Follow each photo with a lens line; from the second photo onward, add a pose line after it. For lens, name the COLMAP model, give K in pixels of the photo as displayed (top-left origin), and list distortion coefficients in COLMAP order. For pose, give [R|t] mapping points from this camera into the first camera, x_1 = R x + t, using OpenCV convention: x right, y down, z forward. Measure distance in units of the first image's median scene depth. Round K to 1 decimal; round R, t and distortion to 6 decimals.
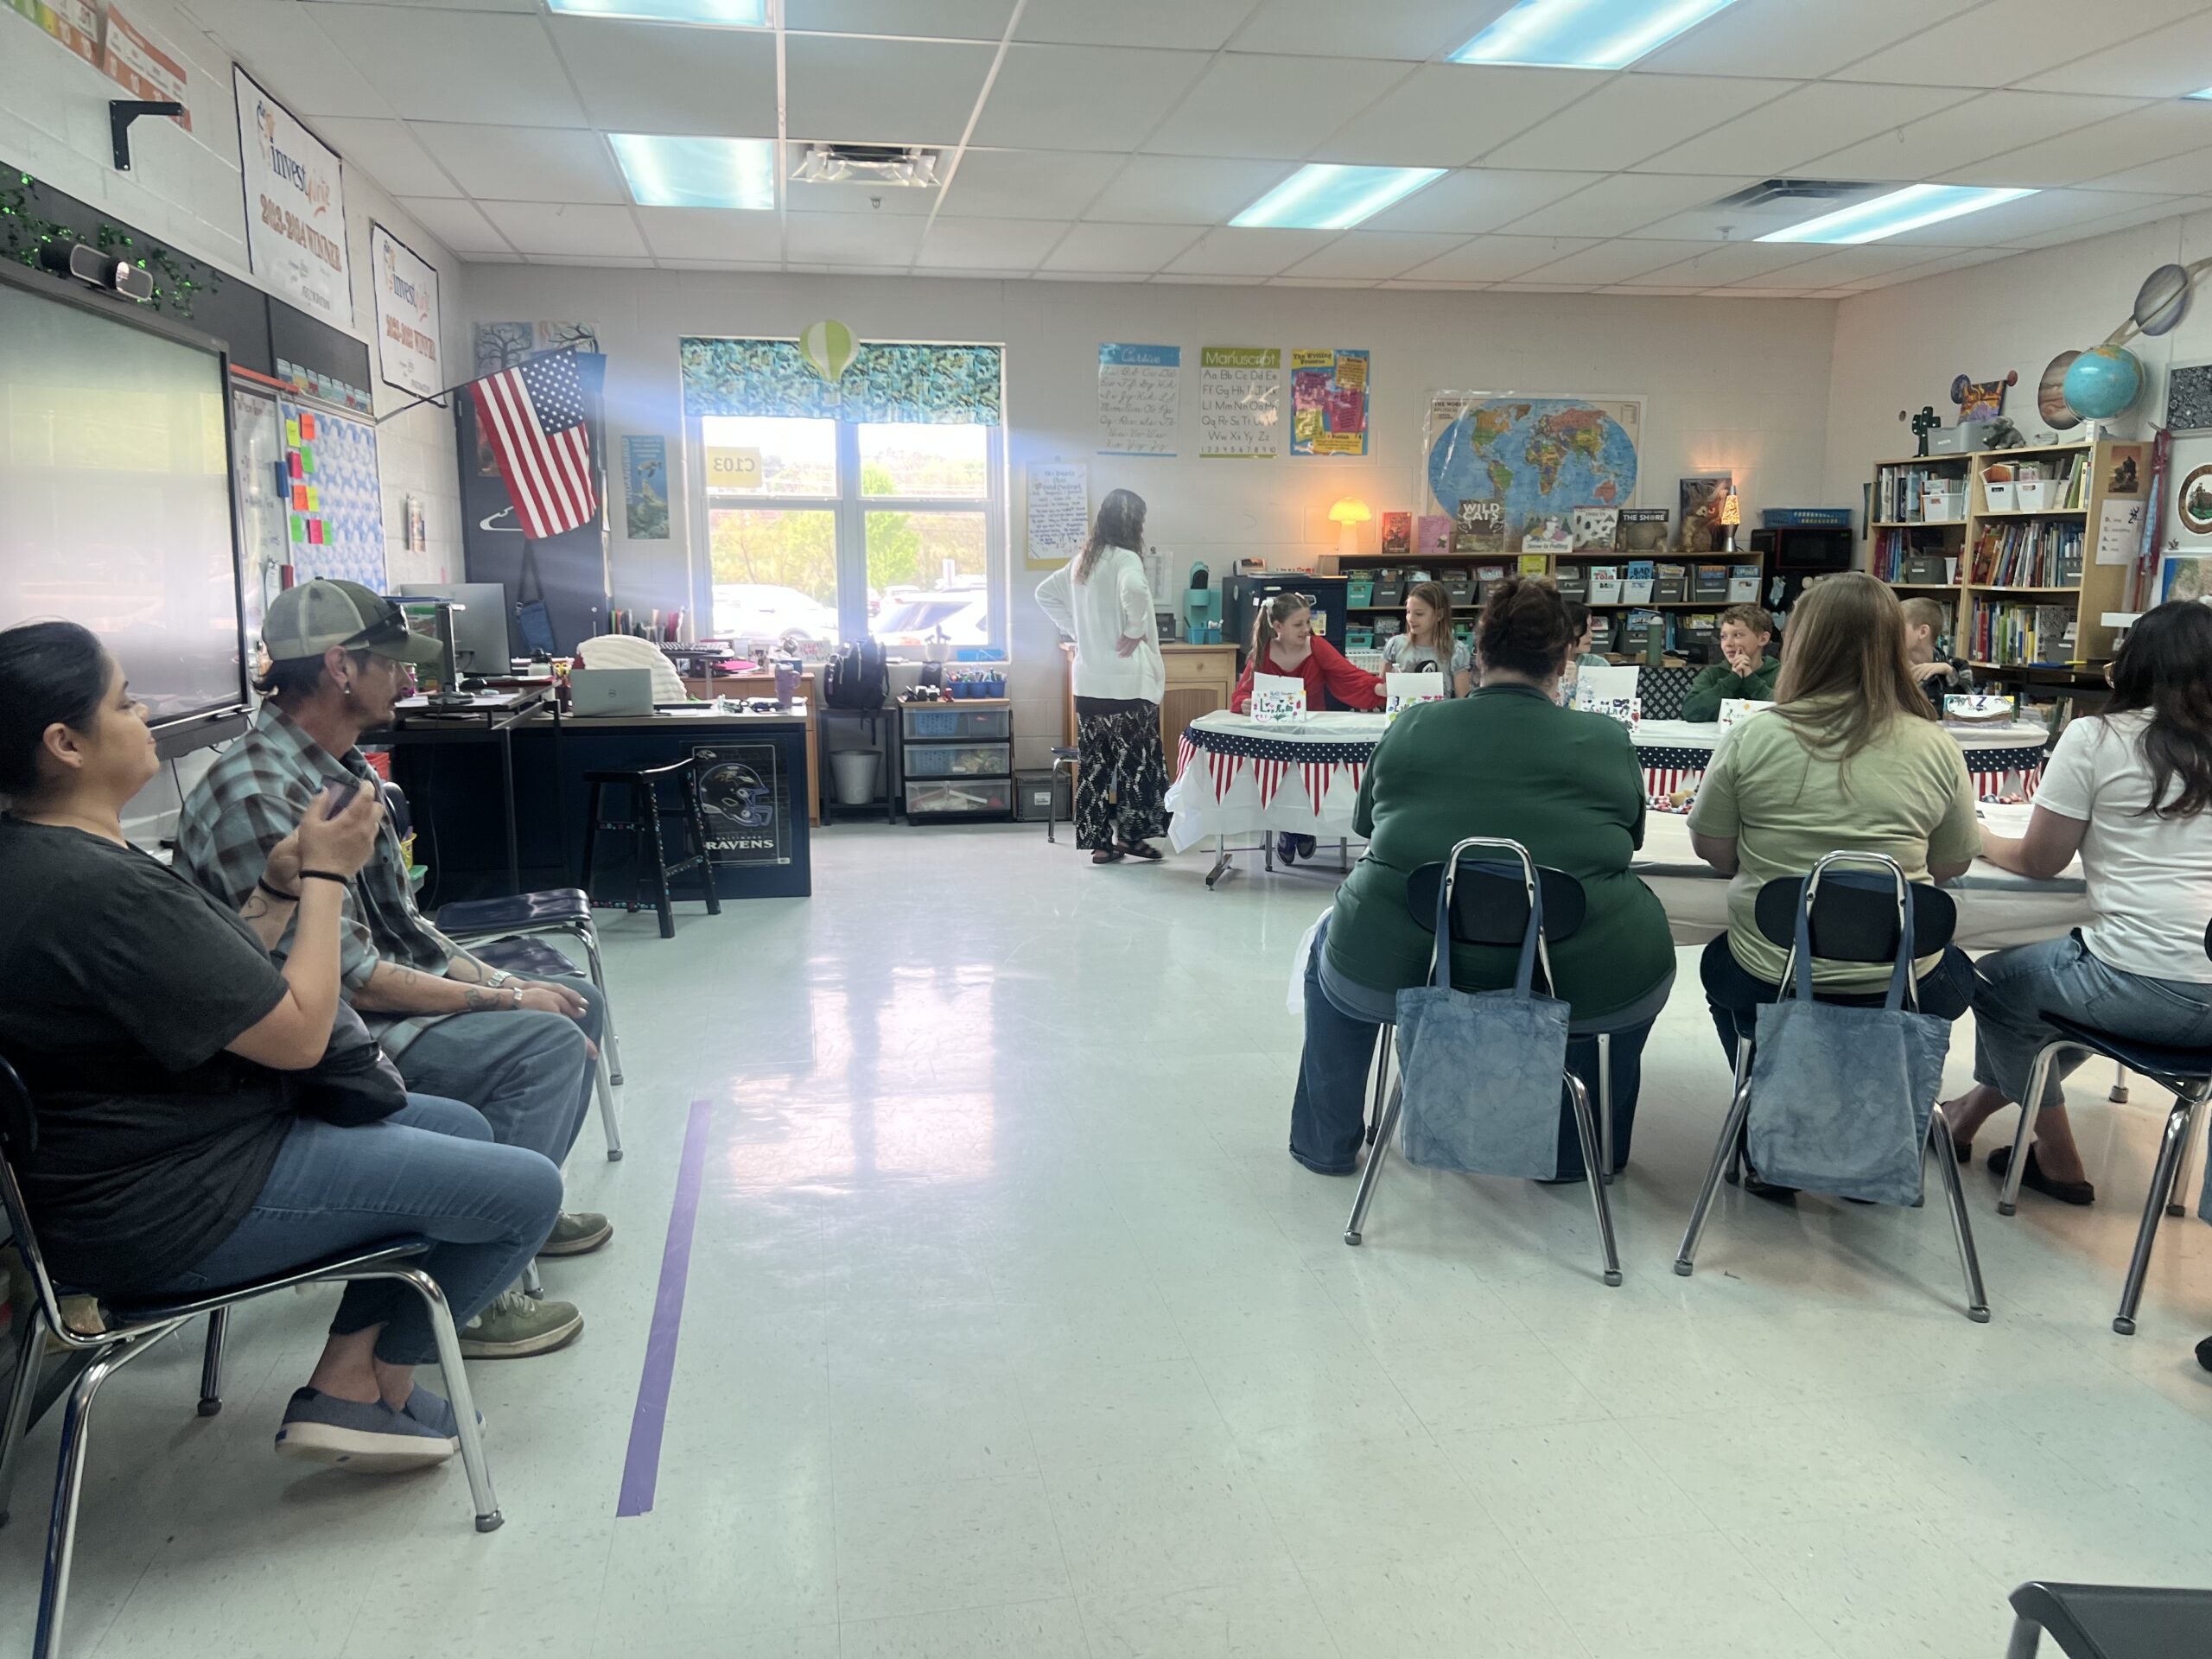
lens RADIAL K [[1655.1, 0, 1092.0], [0, 1655.1, 839.2], [0, 0, 1]] dist [0.050847, -0.058466]
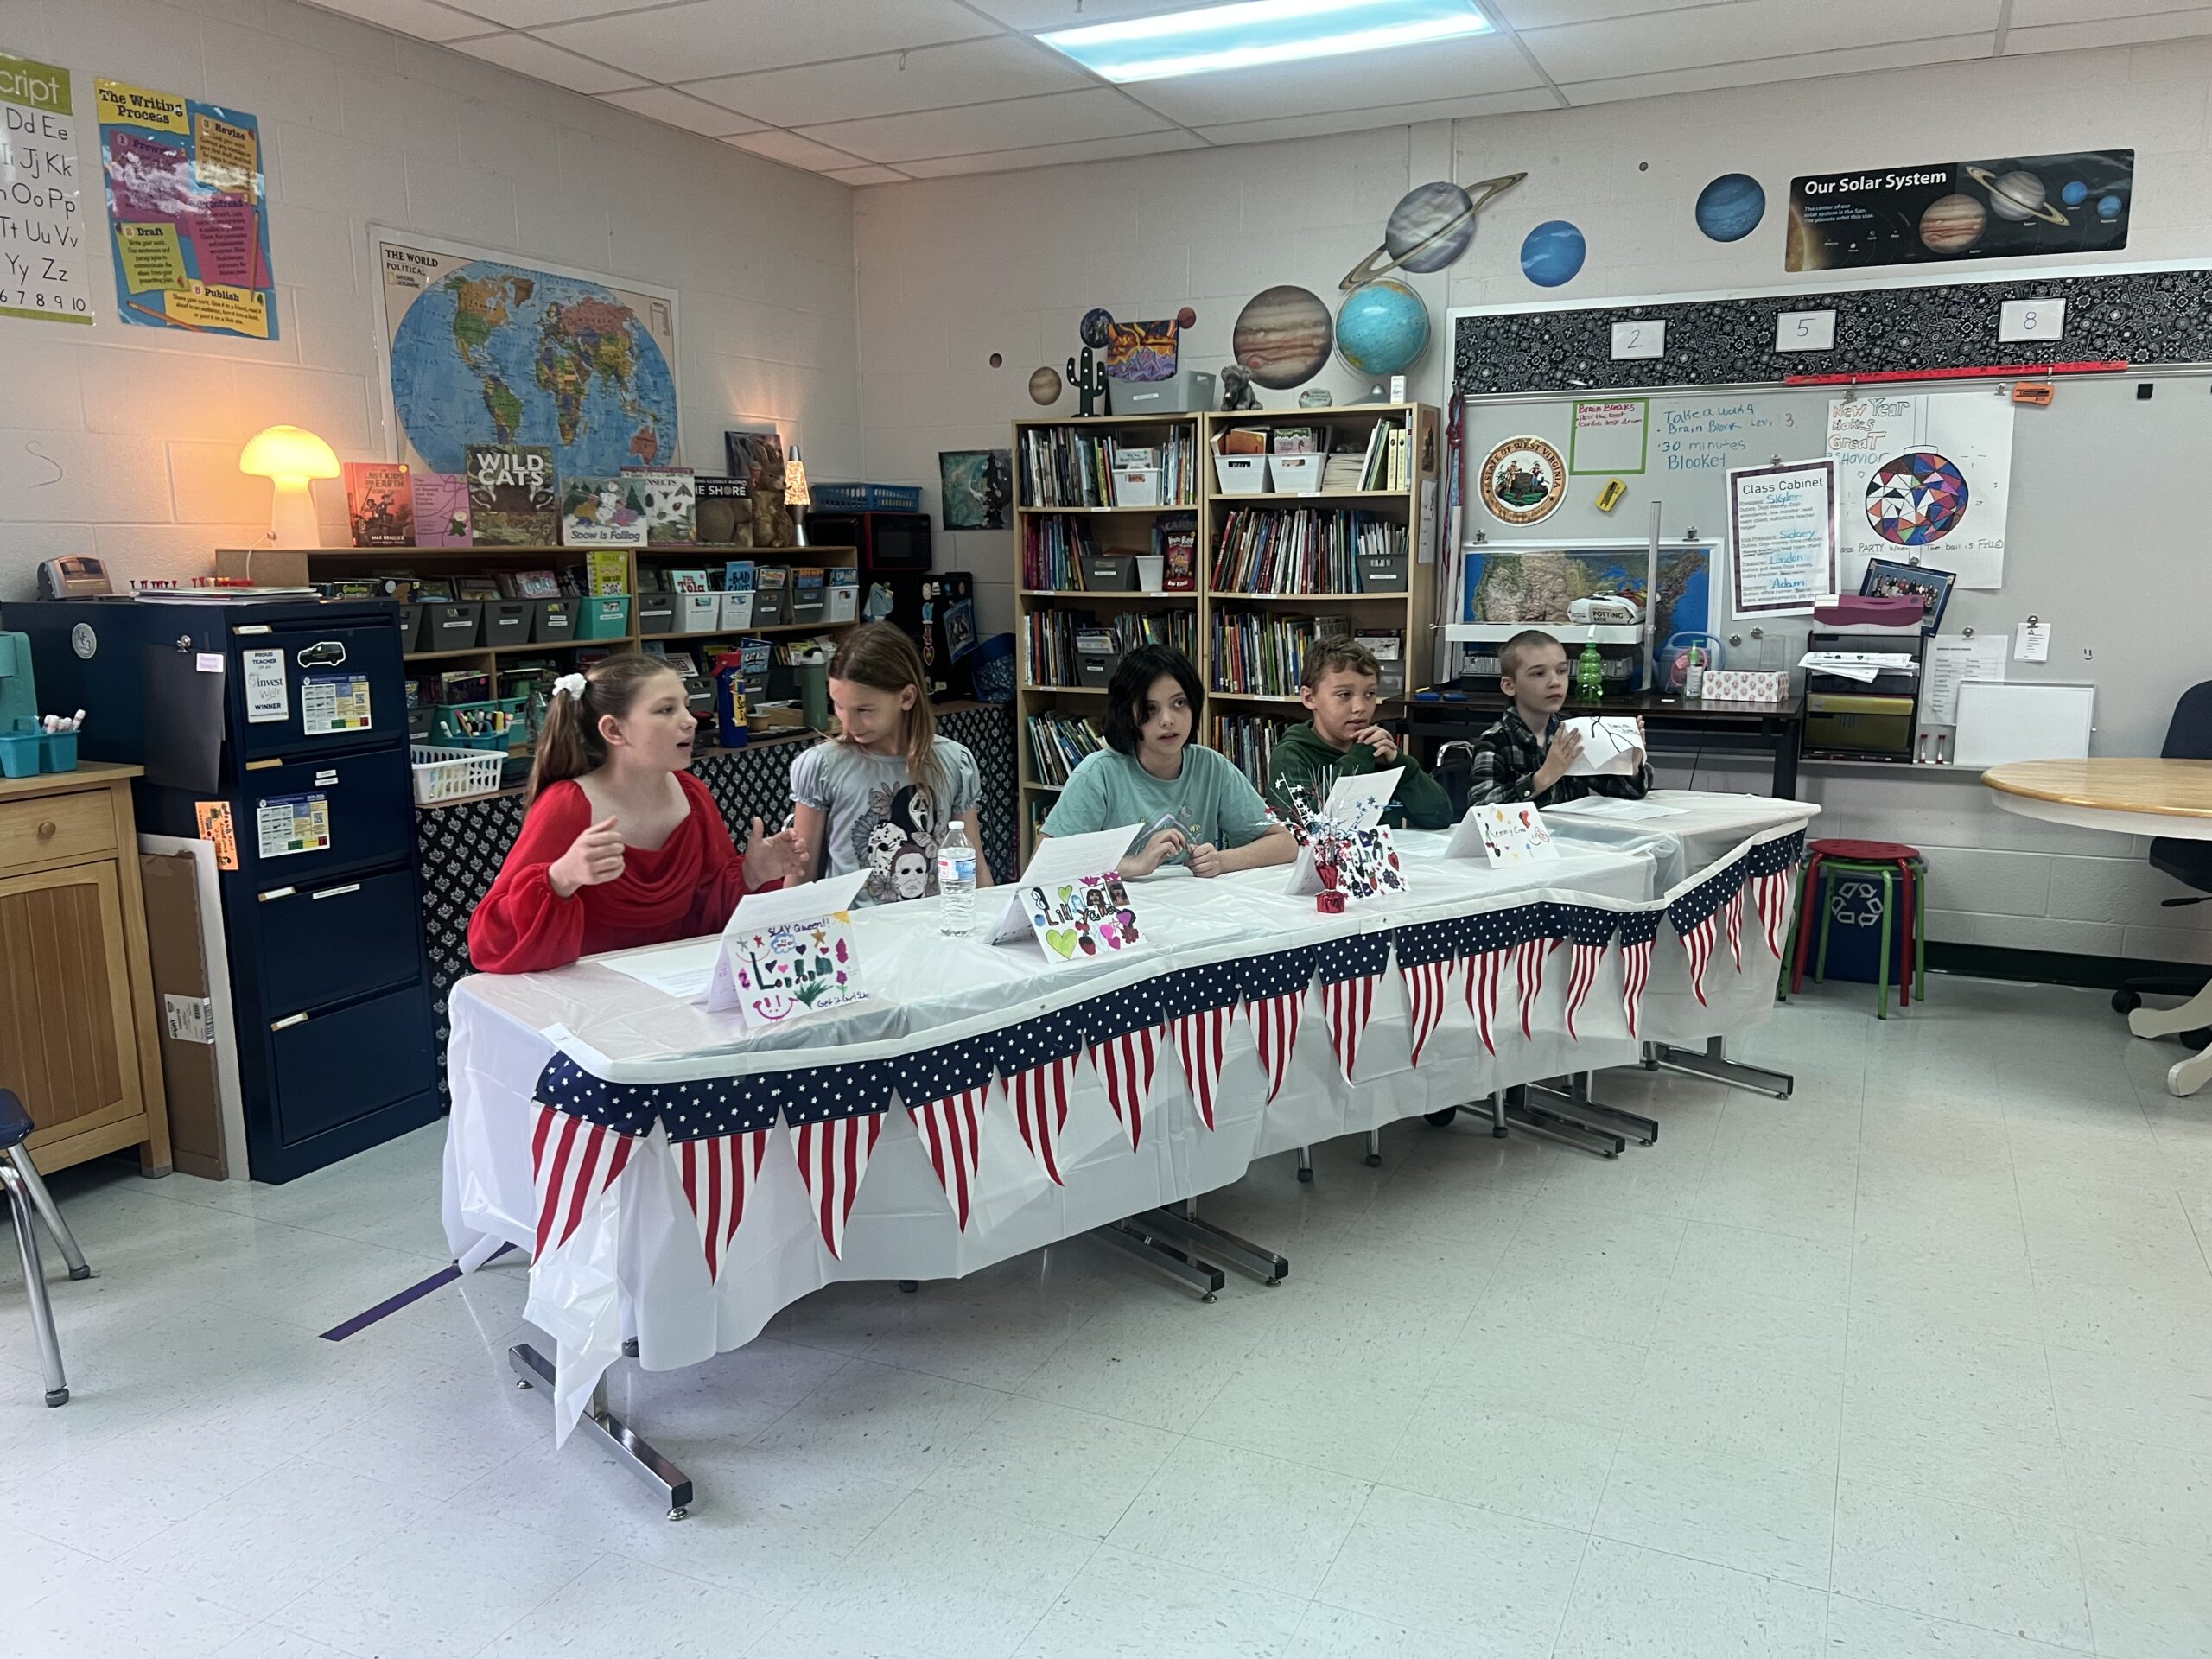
lens RADIAL K [[1655.1, 0, 1089.3], [0, 1655.1, 848.1], [0, 0, 1]] dist [0.050847, -0.058466]
pose [[0.584714, -0.147525, 0.797713, -0.110320], [0.139795, 0.986939, 0.080051, -0.099746], [-0.799104, 0.064709, 0.597700, 0.573008]]
